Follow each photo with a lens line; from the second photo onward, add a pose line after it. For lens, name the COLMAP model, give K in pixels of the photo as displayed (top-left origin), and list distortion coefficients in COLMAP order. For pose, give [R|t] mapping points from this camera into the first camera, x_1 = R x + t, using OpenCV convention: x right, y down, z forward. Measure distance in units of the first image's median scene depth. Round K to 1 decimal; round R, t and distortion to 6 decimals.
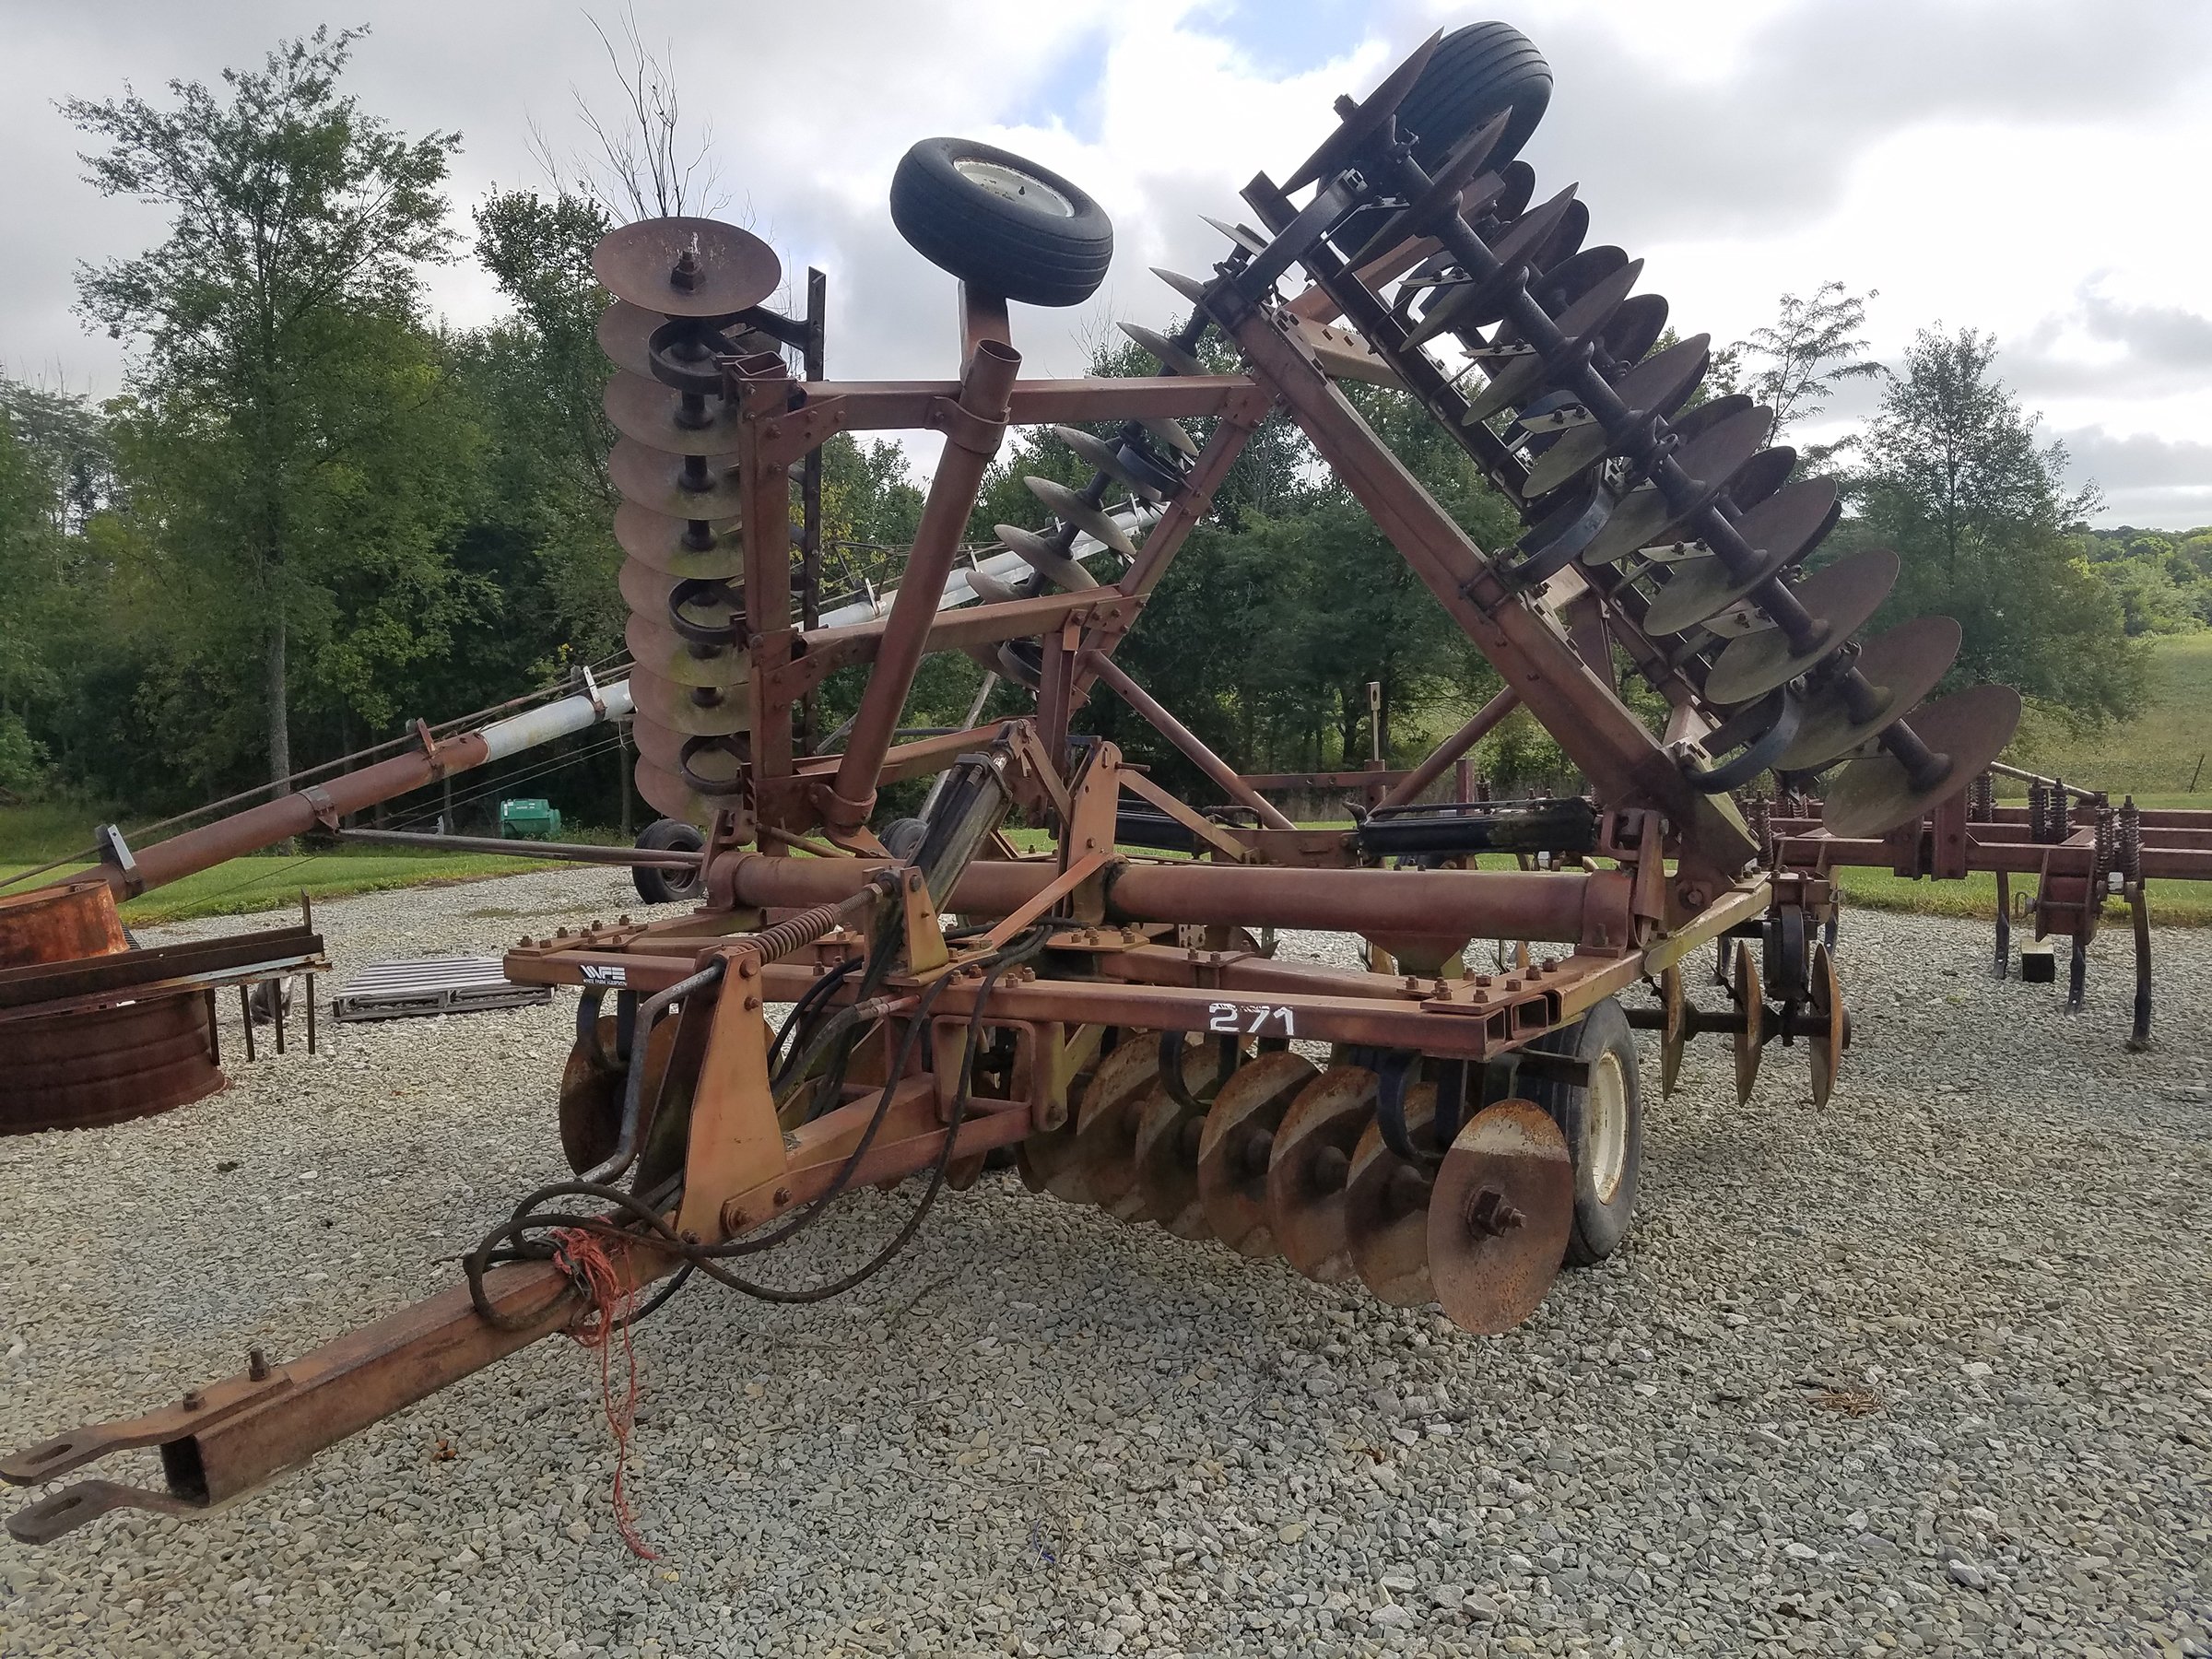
lens RADIAL K [[1740.3, 0, 1106.0], [0, 1740.3, 829.5], [0, 0, 1]] dist [0.099304, -0.146373]
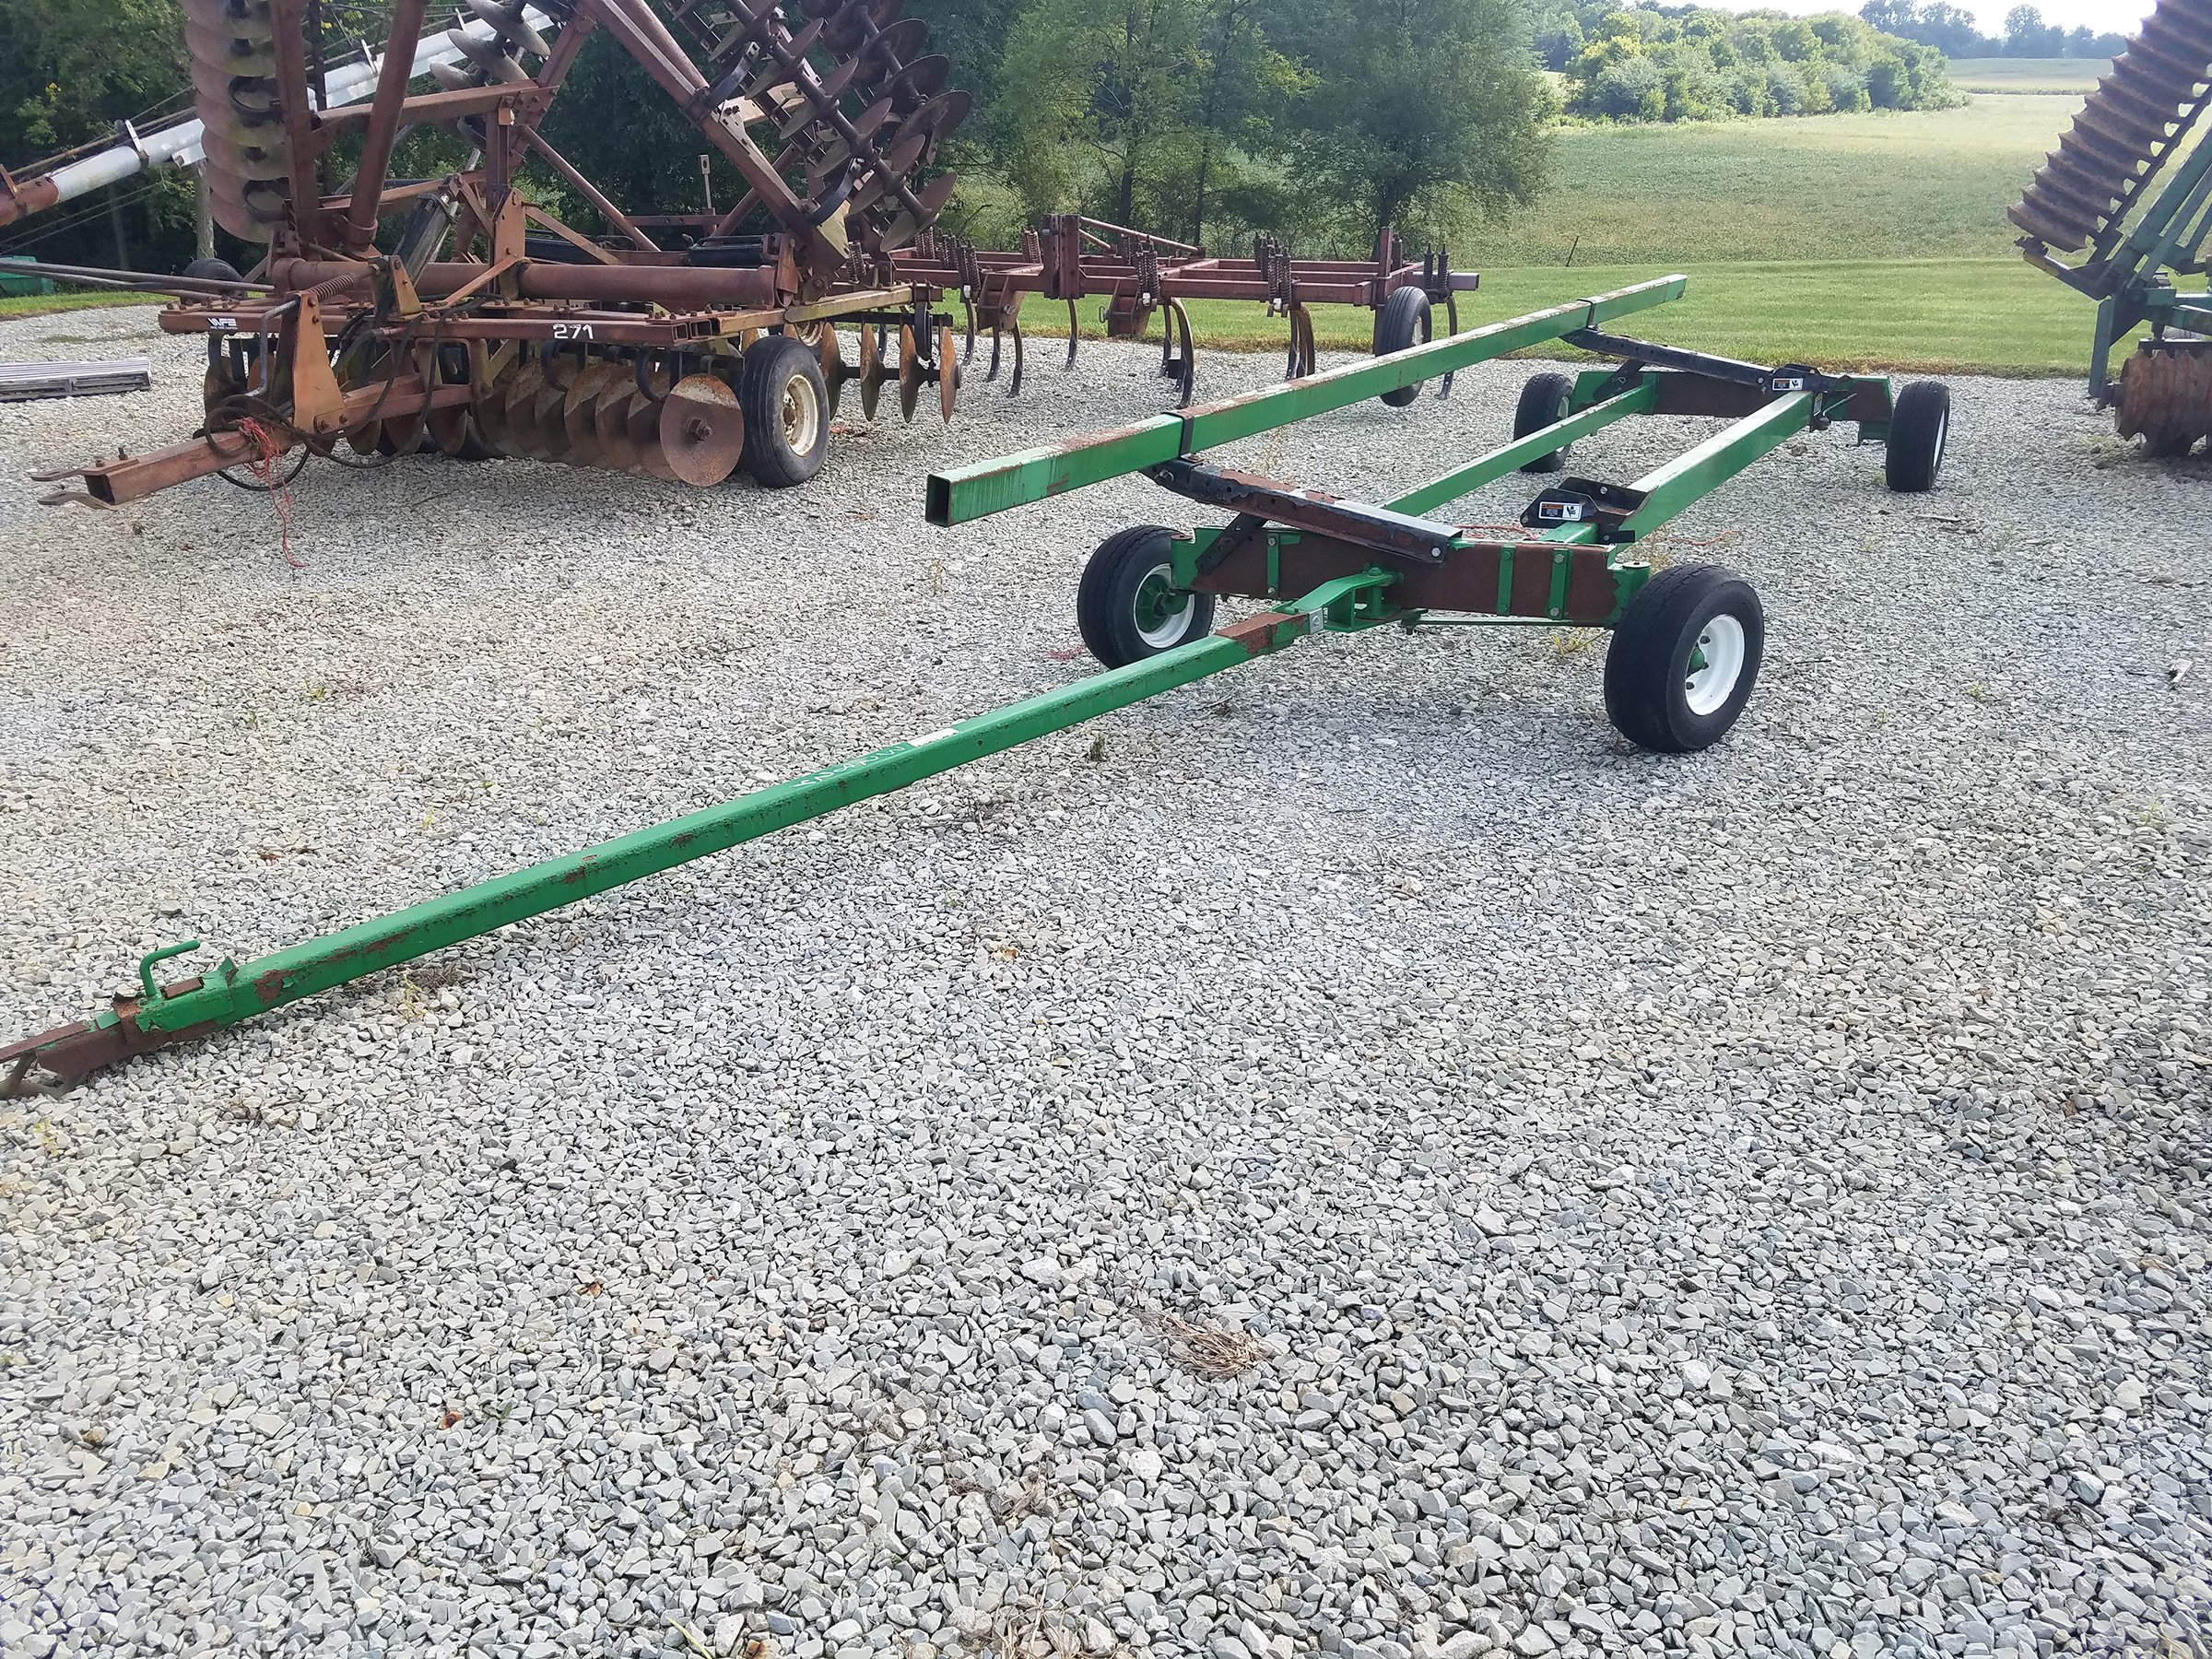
lens RADIAL K [[1741.4, 0, 1104.5], [0, 1741.4, 897.7], [0, 0, 1]] dist [0.044017, -0.076201]
pose [[0.974832, -0.058622, 0.215095, 0.140663], [-0.012924, 0.948327, 0.317031, 0.050679], [-0.222566, -0.311831, 0.923702, -0.852346]]
